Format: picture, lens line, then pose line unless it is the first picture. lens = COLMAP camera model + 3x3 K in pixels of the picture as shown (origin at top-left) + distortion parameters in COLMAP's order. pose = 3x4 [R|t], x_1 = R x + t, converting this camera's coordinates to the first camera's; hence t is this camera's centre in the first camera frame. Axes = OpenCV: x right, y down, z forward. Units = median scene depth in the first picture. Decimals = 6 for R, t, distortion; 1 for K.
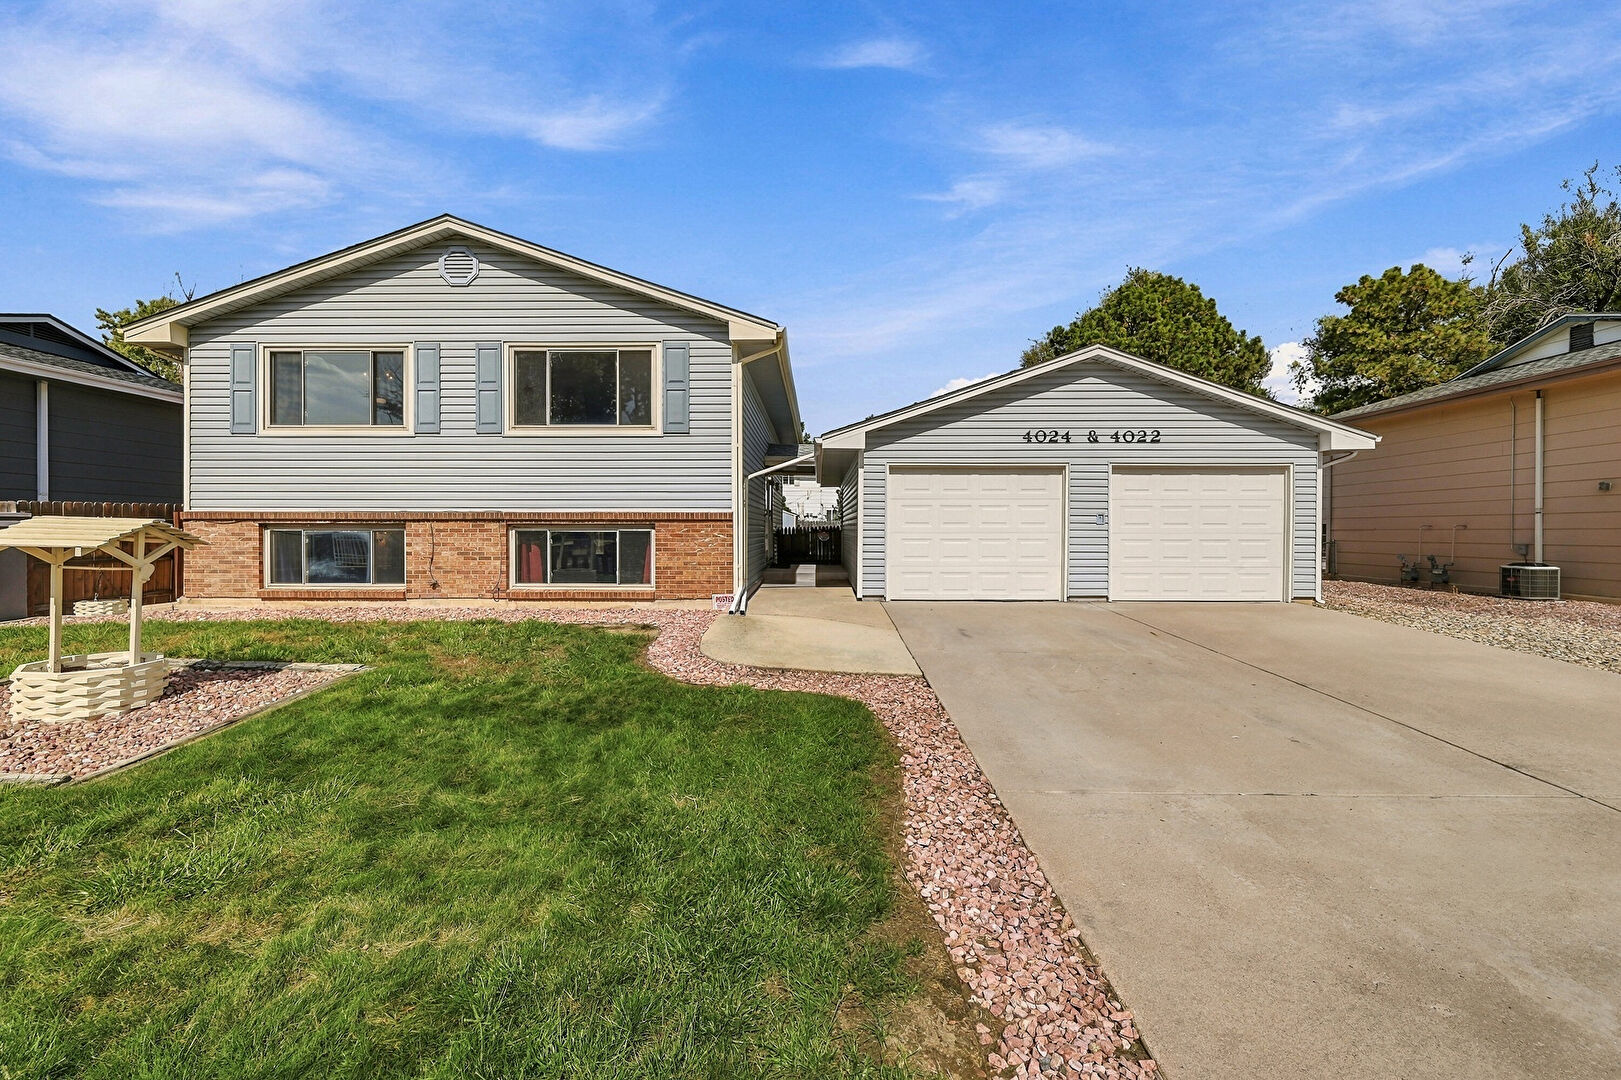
lens RADIAL K [[642.7, 0, 810.0], [0, 642.7, 536.7], [0, 0, 1]] dist [-0.001591, 0.000011]
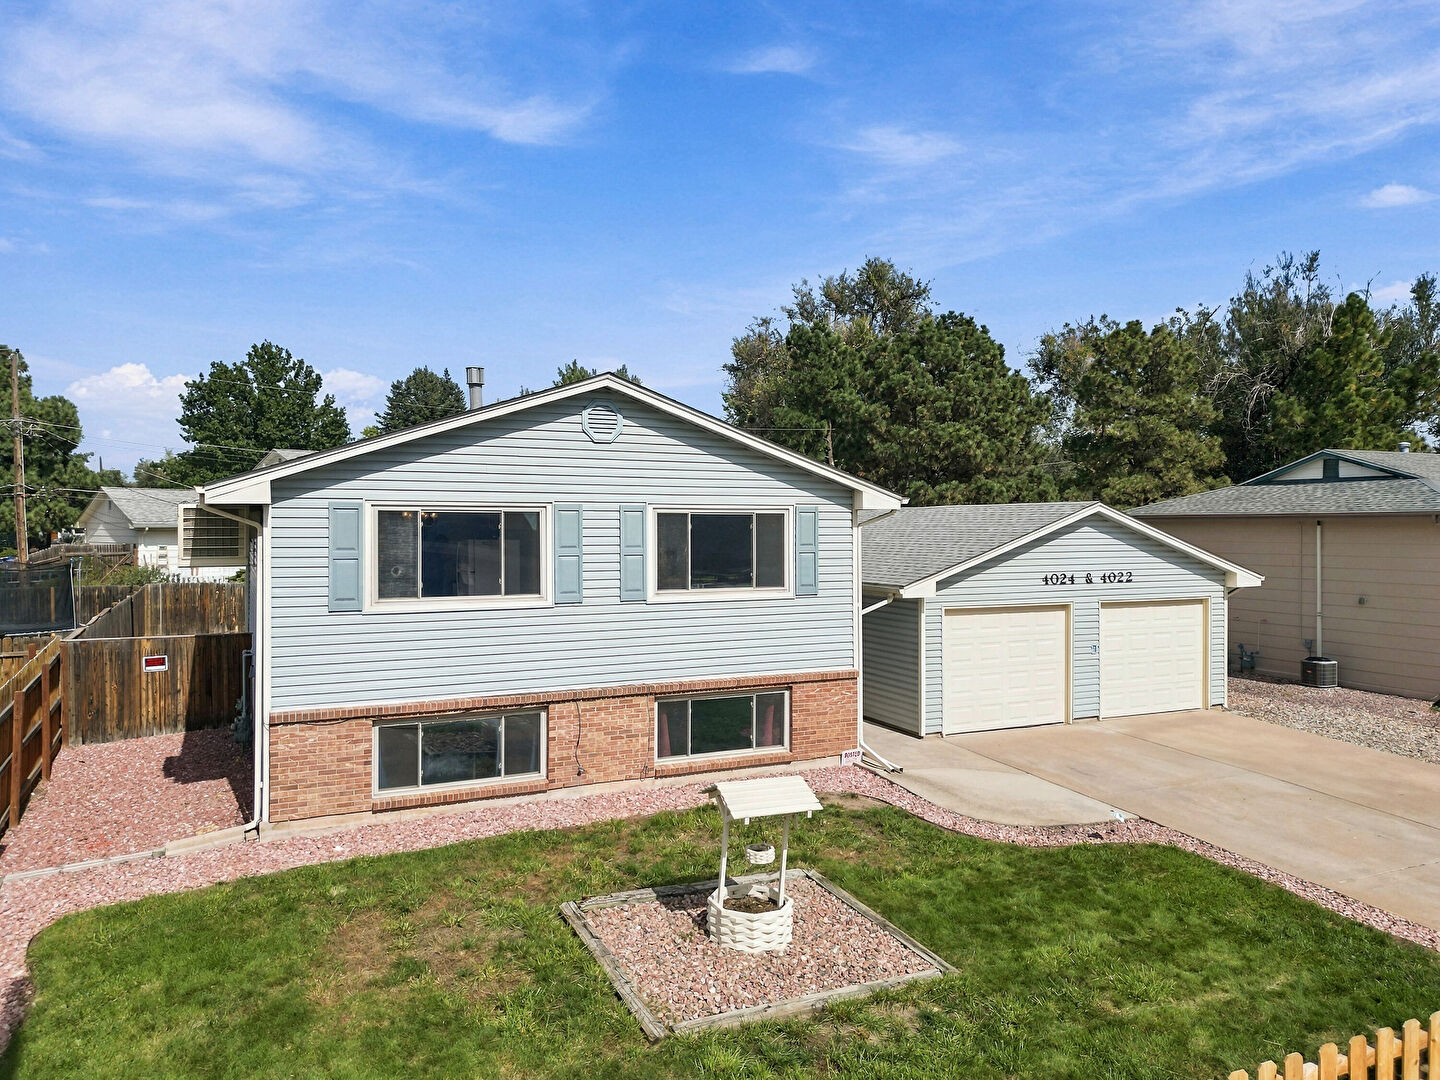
lens RADIAL K [[1003.9, 0, 720.0], [0, 1003.9, 540.0], [0, 0, 1]] dist [0.073176, -0.079568]
pose [[0.897055, -0.007753, 0.441851, -1.029913], [0.005586, 0.999965, 0.006204, -0.257842], [-0.441884, -0.003097, 0.897067, -0.363941]]
